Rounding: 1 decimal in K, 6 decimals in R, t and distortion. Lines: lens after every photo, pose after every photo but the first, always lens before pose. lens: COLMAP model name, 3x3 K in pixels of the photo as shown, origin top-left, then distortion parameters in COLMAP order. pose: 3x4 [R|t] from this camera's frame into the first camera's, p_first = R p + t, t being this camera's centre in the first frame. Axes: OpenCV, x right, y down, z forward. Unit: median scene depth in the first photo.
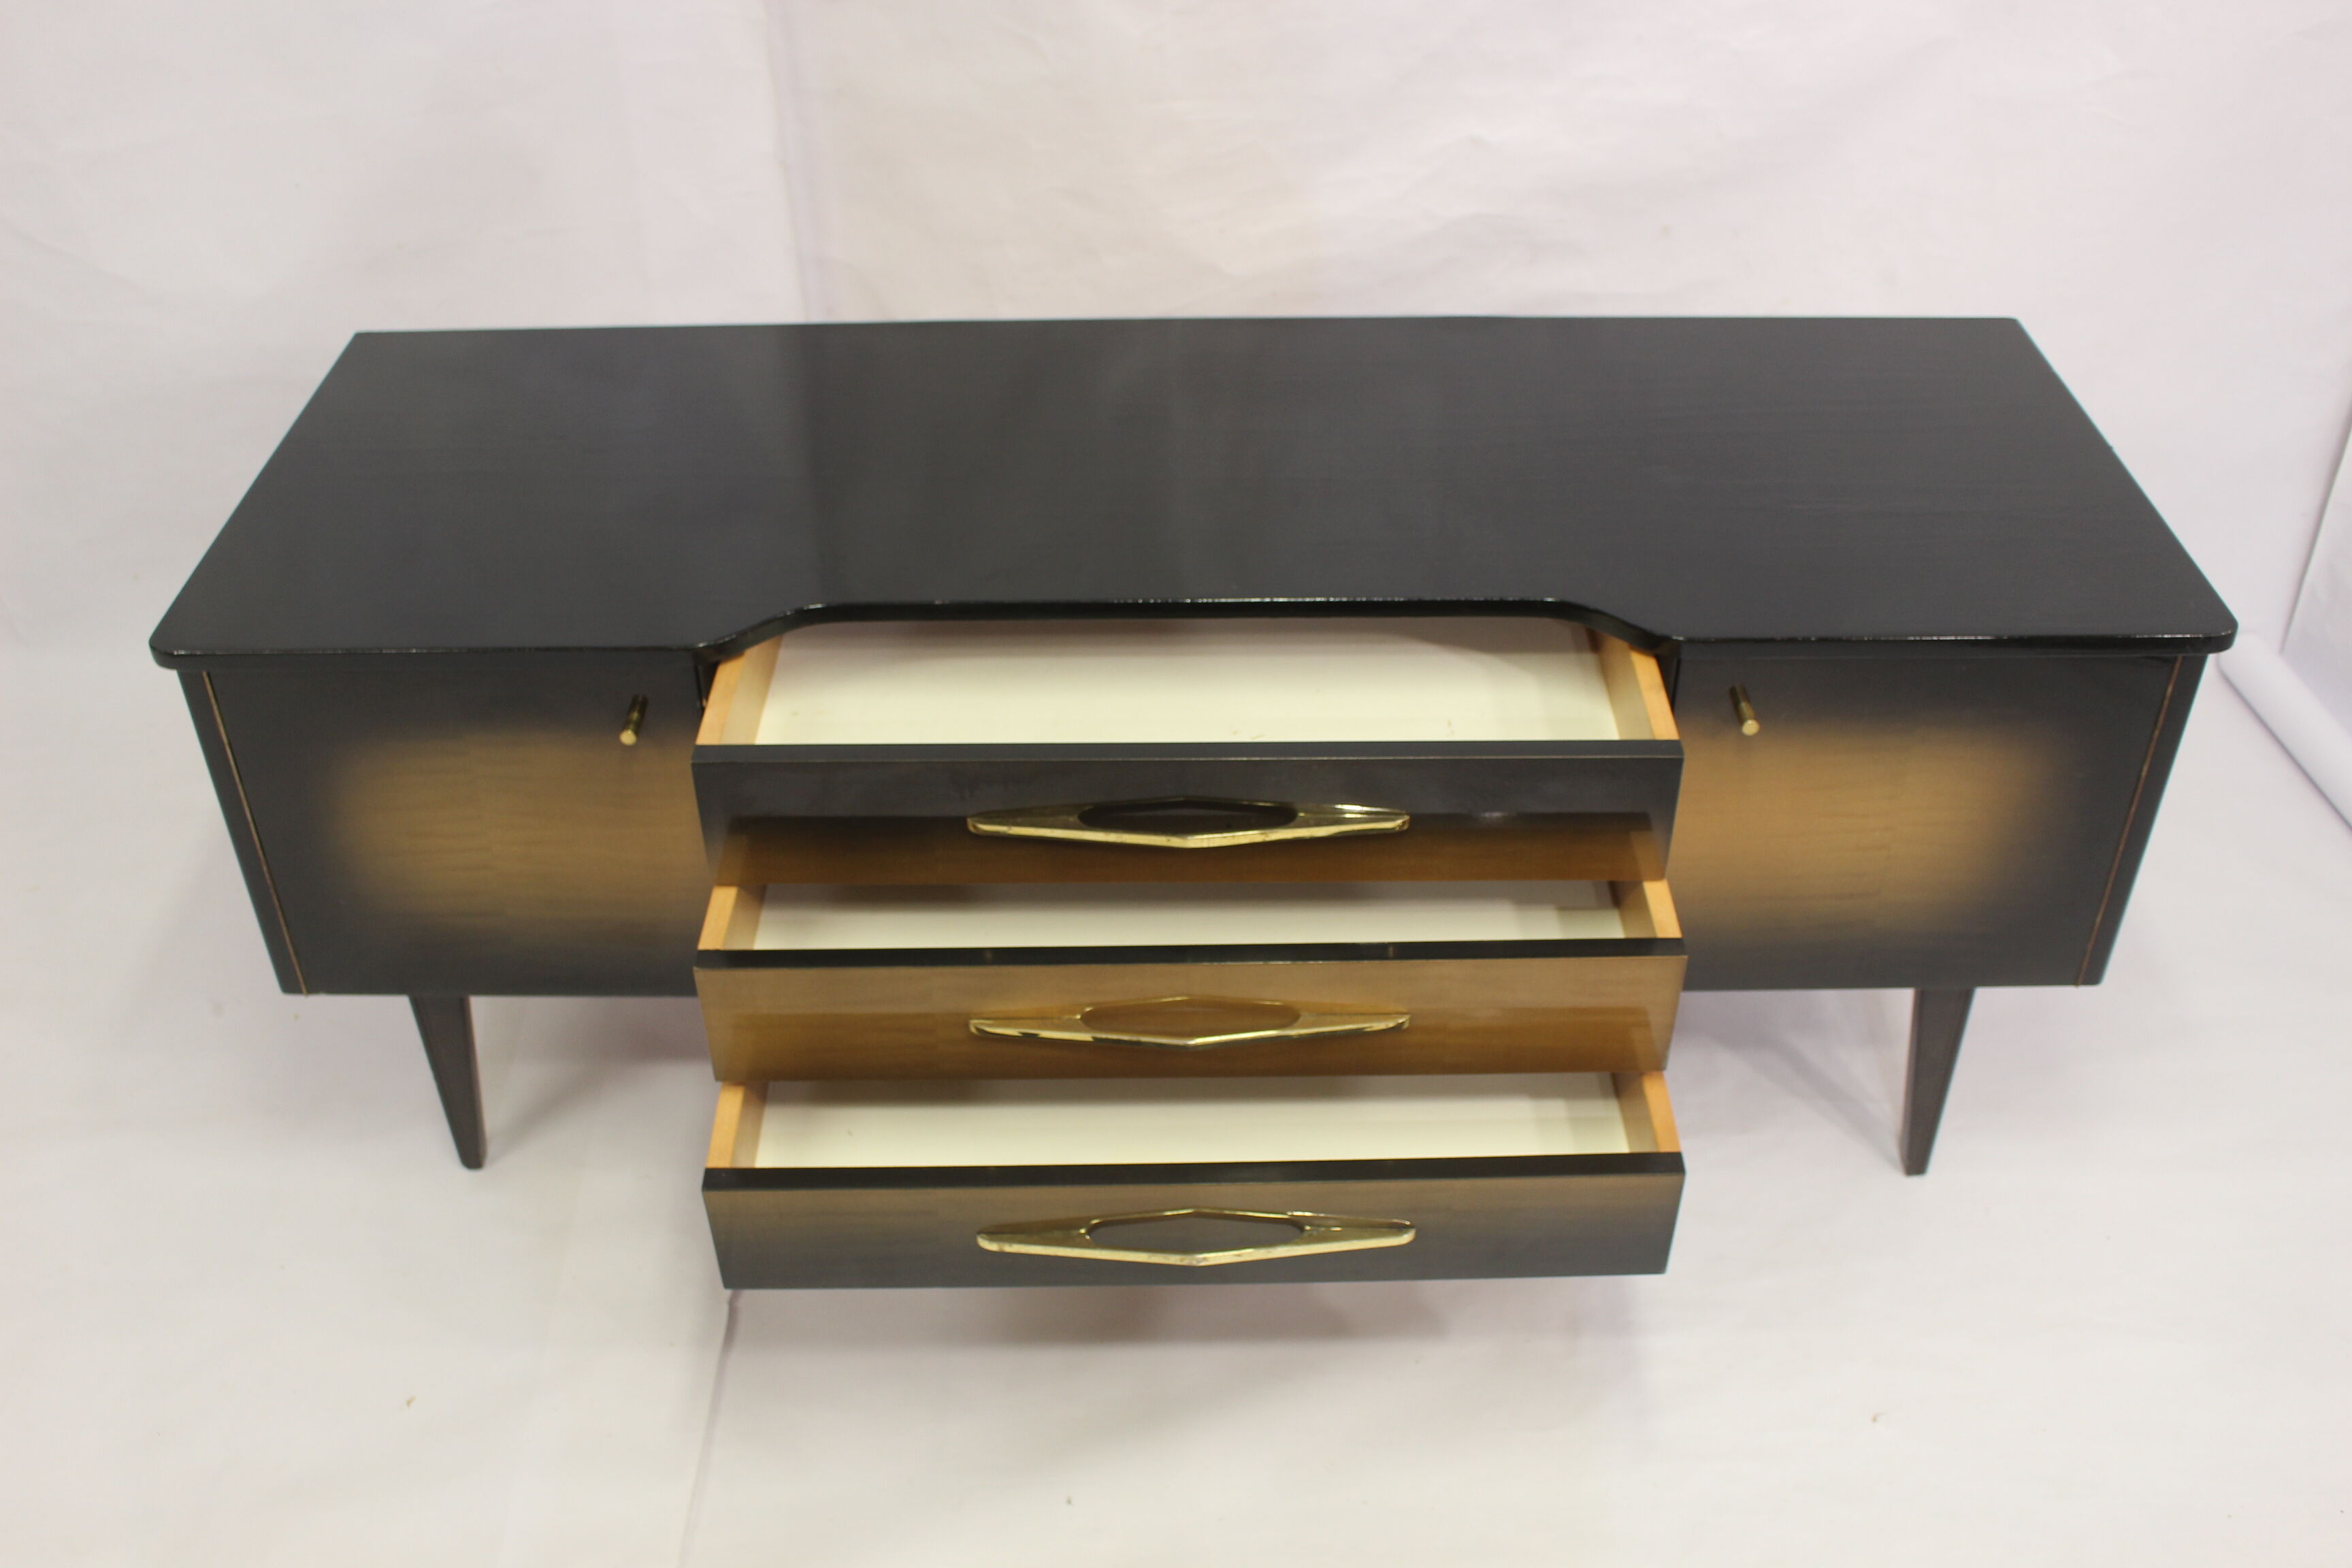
lens RADIAL K [[2275.7, 0, 1176.0], [0, 2275.7, 784.0], [0, 0, 1]] dist [-0.138458, 0.207159]
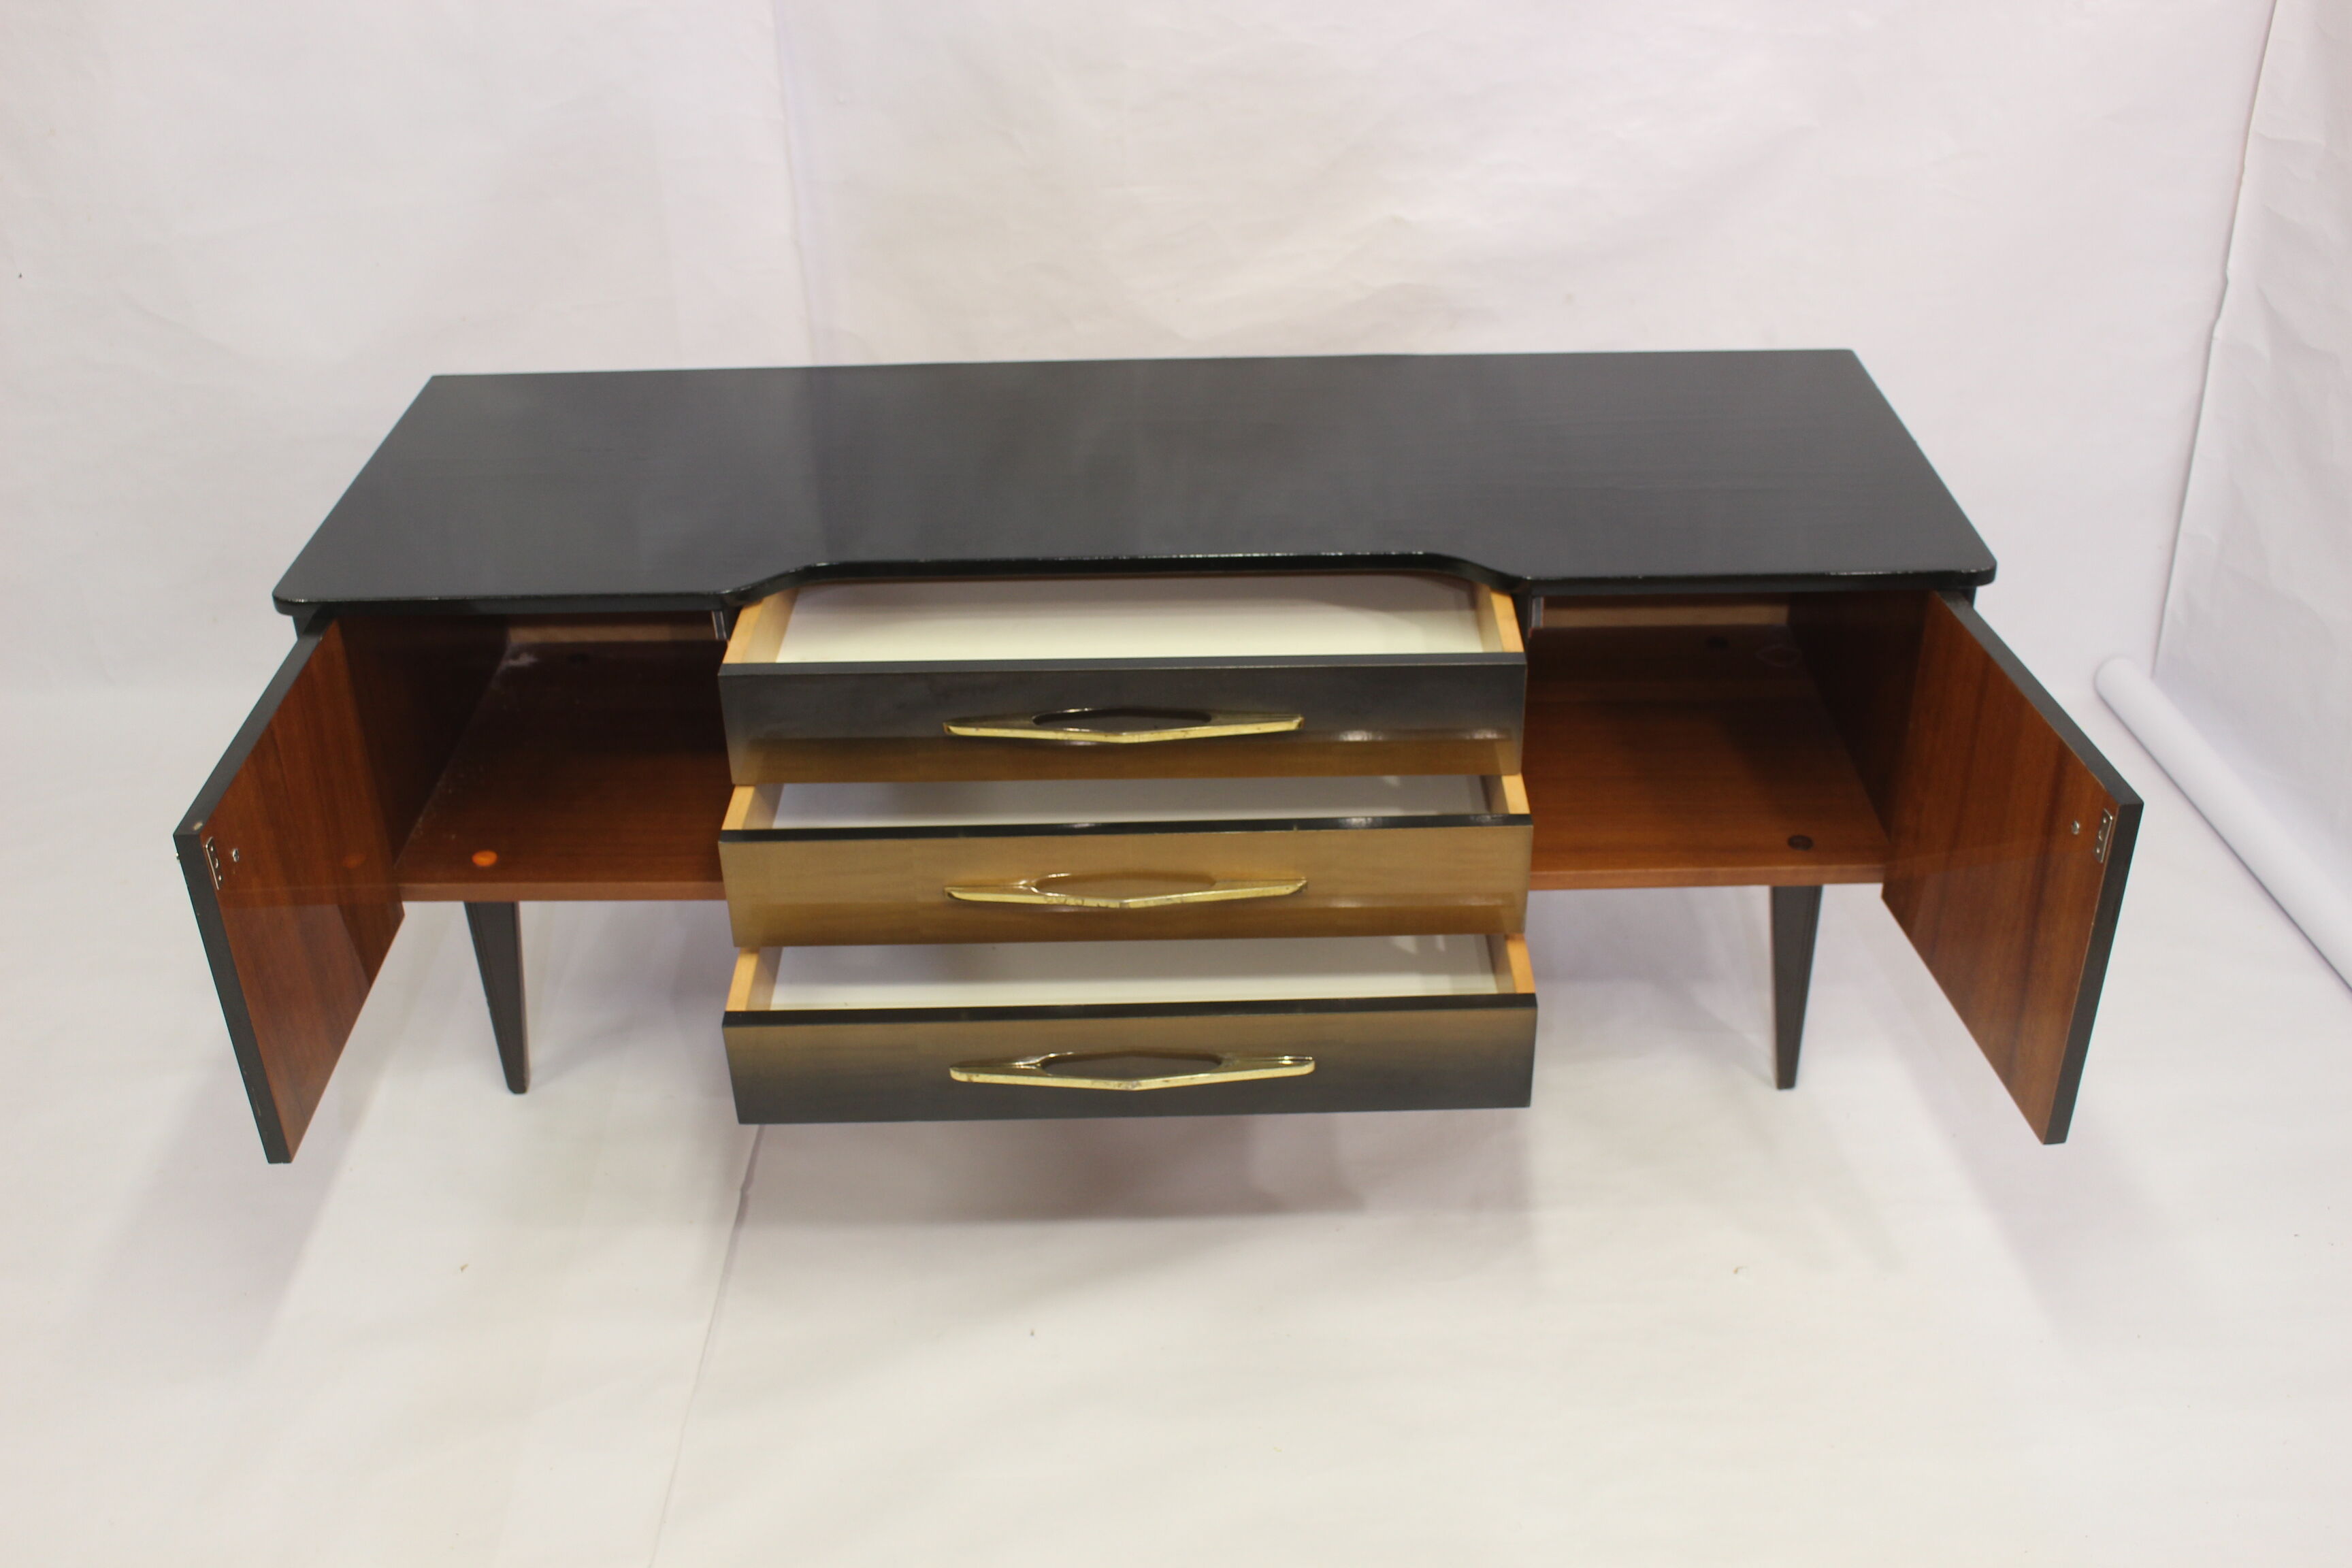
lens RADIAL K [[2397.8, 0, 1176.0], [0, 2397.8, 784.0], [0, 0, 1]] dist [-0.064835, 0.013423]
pose [[0.999853, -0.007532, -0.015387, 0.050514], [0.006008, 0.995290, -0.096753, 0.164977], [0.016044, 0.096647, 0.995189, -0.266096]]
